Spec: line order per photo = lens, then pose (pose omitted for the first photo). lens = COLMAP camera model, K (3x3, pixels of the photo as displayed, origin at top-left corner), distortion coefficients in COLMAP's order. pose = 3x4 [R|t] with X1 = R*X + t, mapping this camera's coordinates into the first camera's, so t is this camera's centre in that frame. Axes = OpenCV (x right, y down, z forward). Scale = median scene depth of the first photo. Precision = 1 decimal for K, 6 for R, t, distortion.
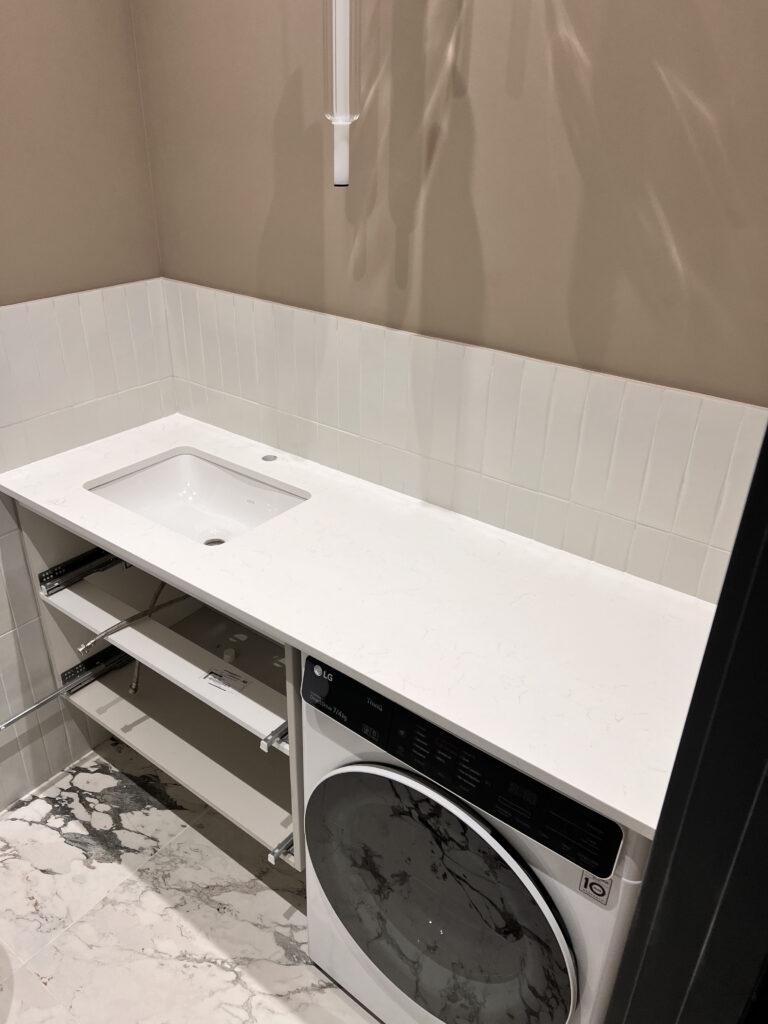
lens RADIAL K [[763.2, 0, 367.4], [0, 763.2, 510.7], [0, 0, 1]] dist [0.049848, -0.057688]
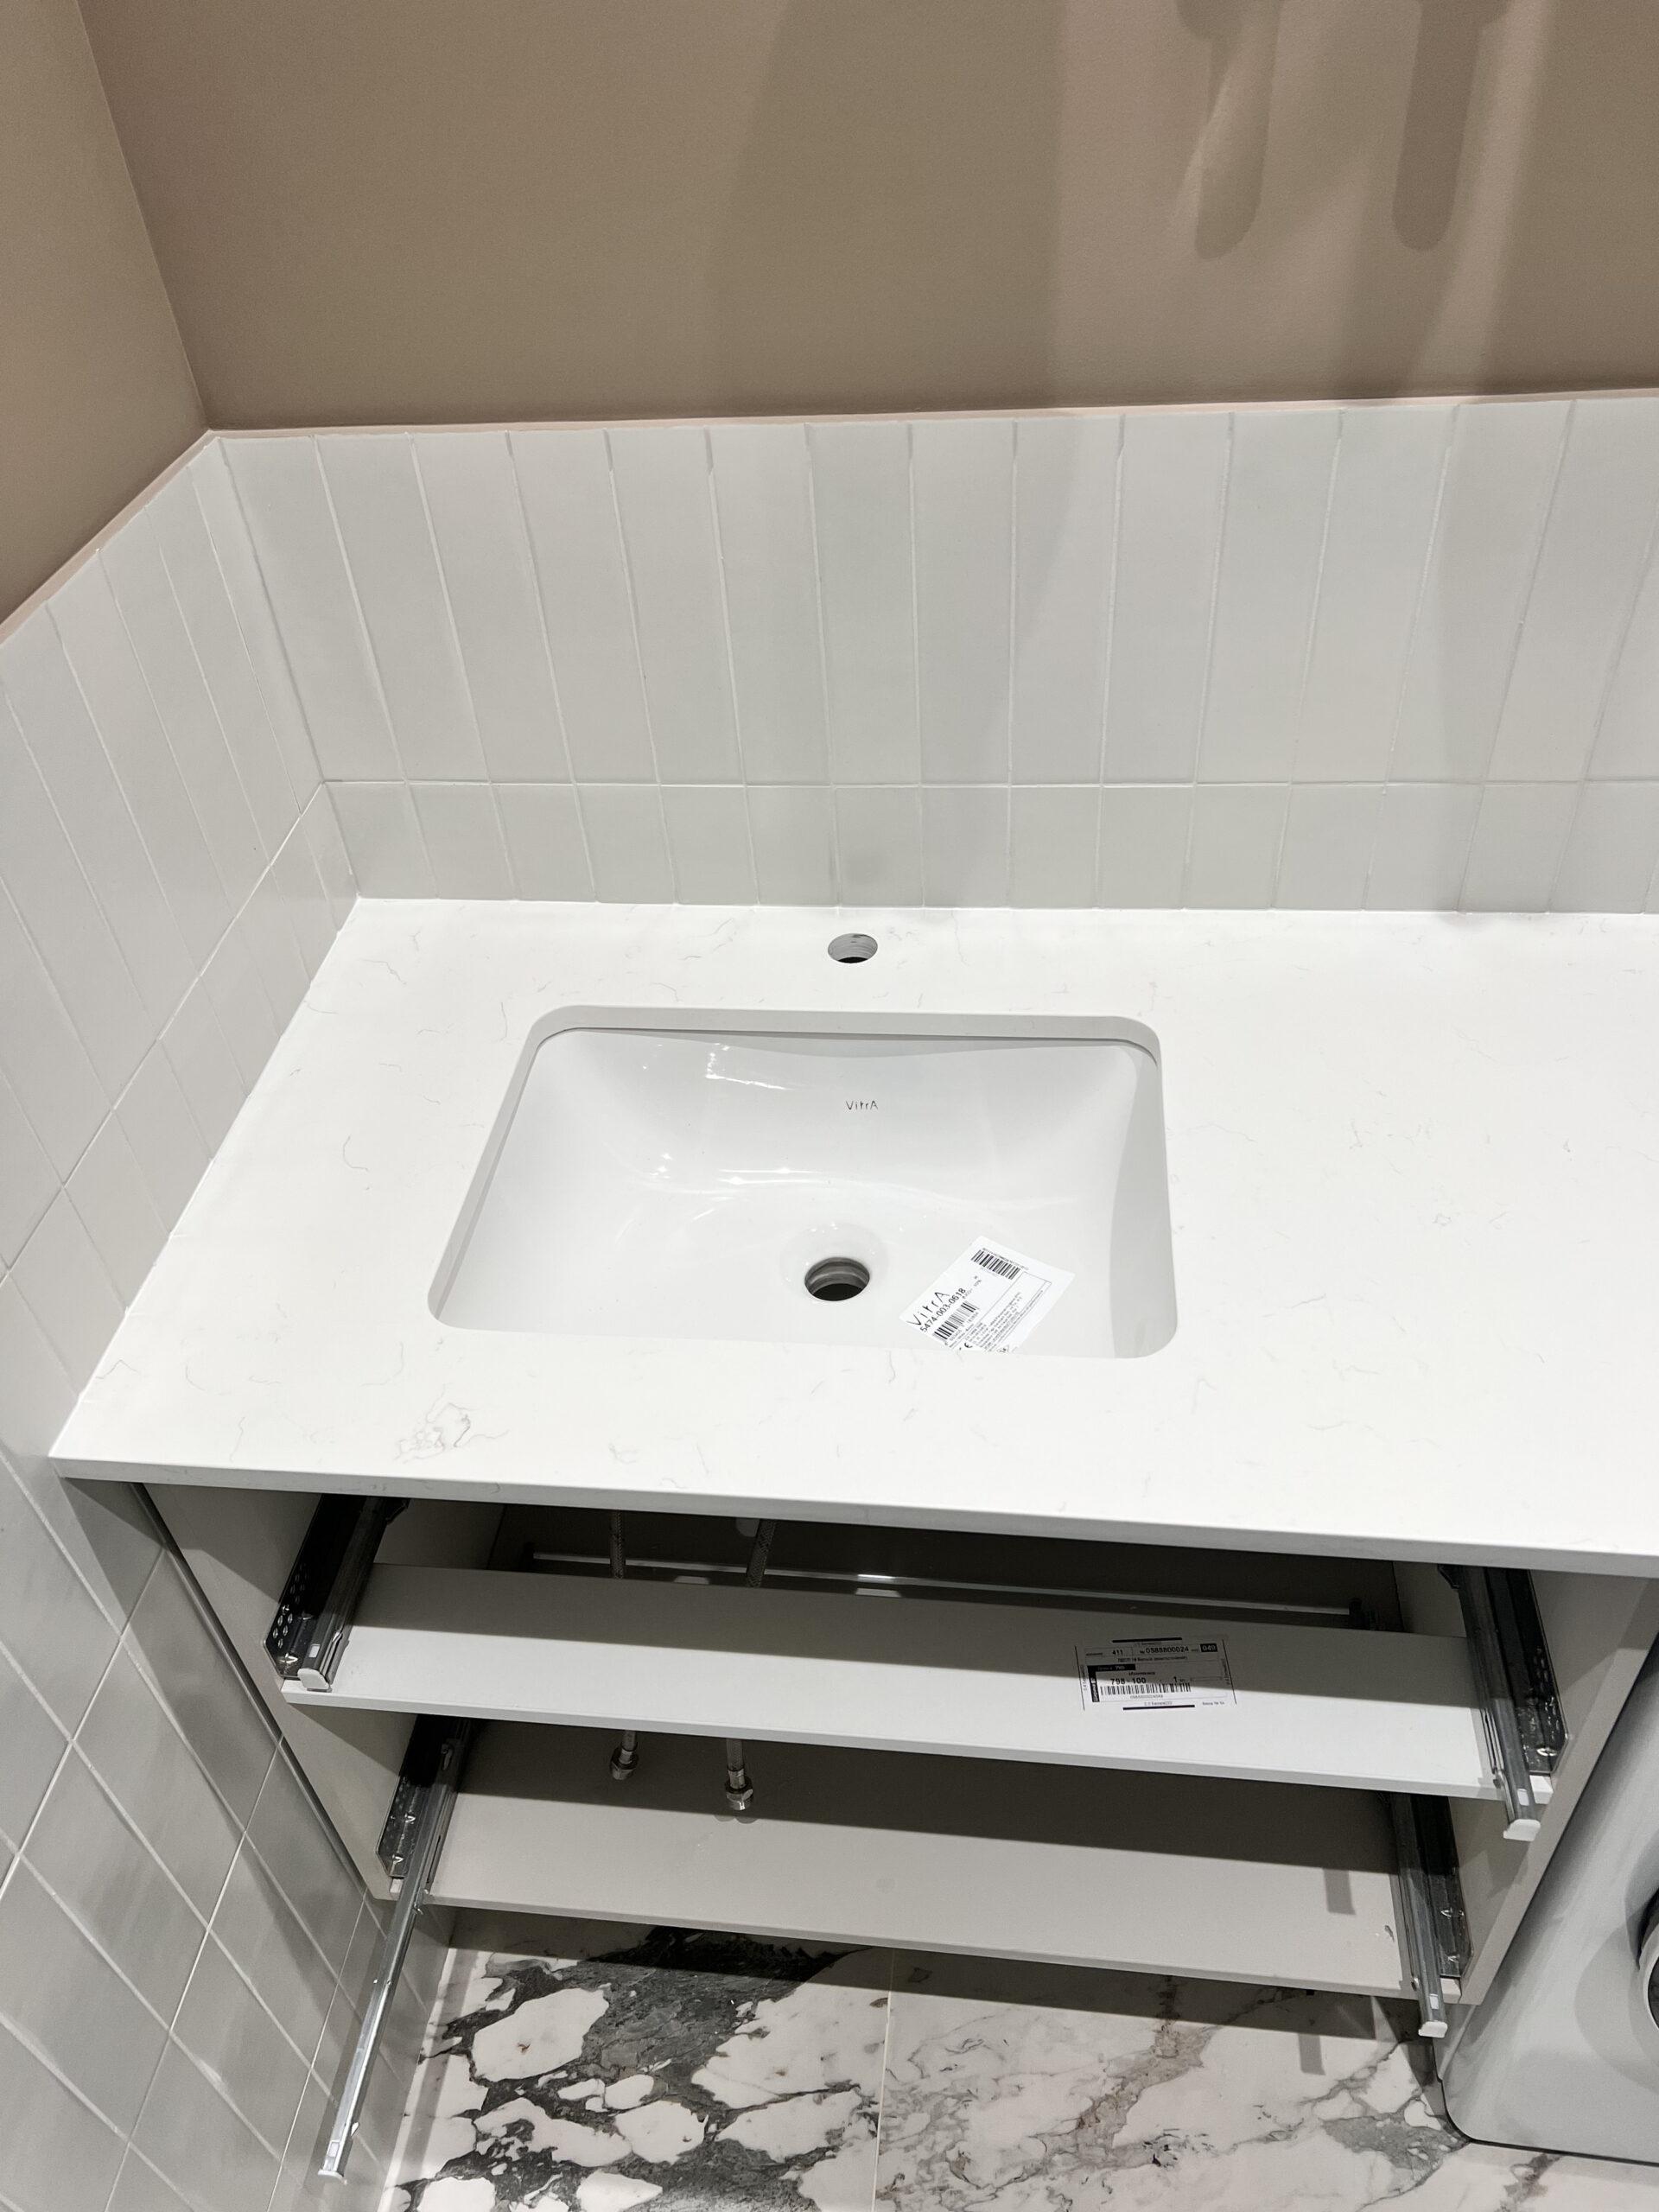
lens RADIAL K [[1648.6, 0, 793.6], [0, 1648.6, 1103.2], [0, 0, 1]] dist [0.049848, -0.057688]
pose [[0.854848, -0.397831, 0.333115, -0.379614], [0.317111, 0.908705, 0.271468, -0.191755], [-0.410702, -0.126430, 0.902961, 0.399470]]
